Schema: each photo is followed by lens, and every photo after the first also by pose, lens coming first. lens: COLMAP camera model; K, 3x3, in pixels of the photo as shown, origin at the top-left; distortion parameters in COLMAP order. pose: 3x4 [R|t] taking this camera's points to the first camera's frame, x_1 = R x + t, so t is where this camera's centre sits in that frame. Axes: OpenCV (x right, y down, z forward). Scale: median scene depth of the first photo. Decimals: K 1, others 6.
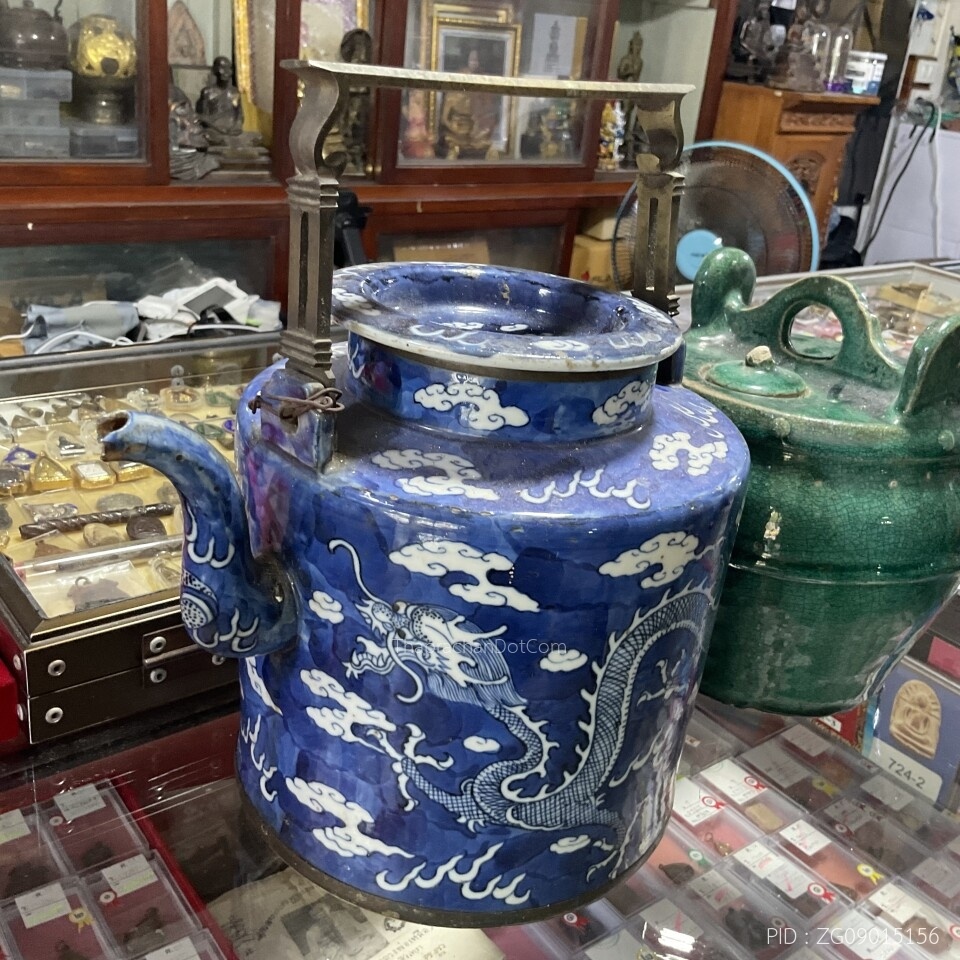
lens RADIAL K [[1078.0, 0, 480.0], [0, 1078.0, 480.0], [0, 0, 1]] dist [0.126685, -0.263438]
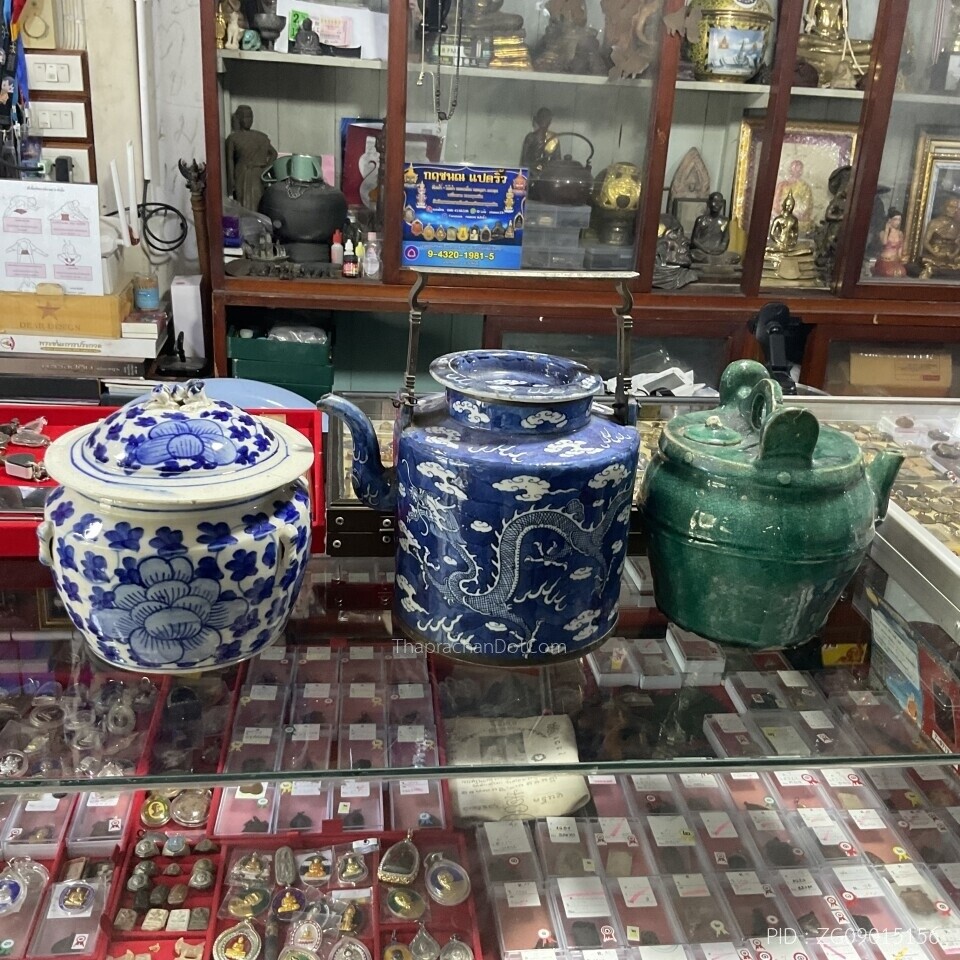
lens RADIAL K [[1056.4, 0, 480.0], [0, 1056.4, 480.0], [0, 0, 1]] dist [0.172703, -0.307872]
pose [[0.857912, 0.139715, -0.494436, 1.052970], [-0.180275, 0.982992, -0.035033, 0.136850], [0.481132, 0.119190, 0.868507, -0.843591]]
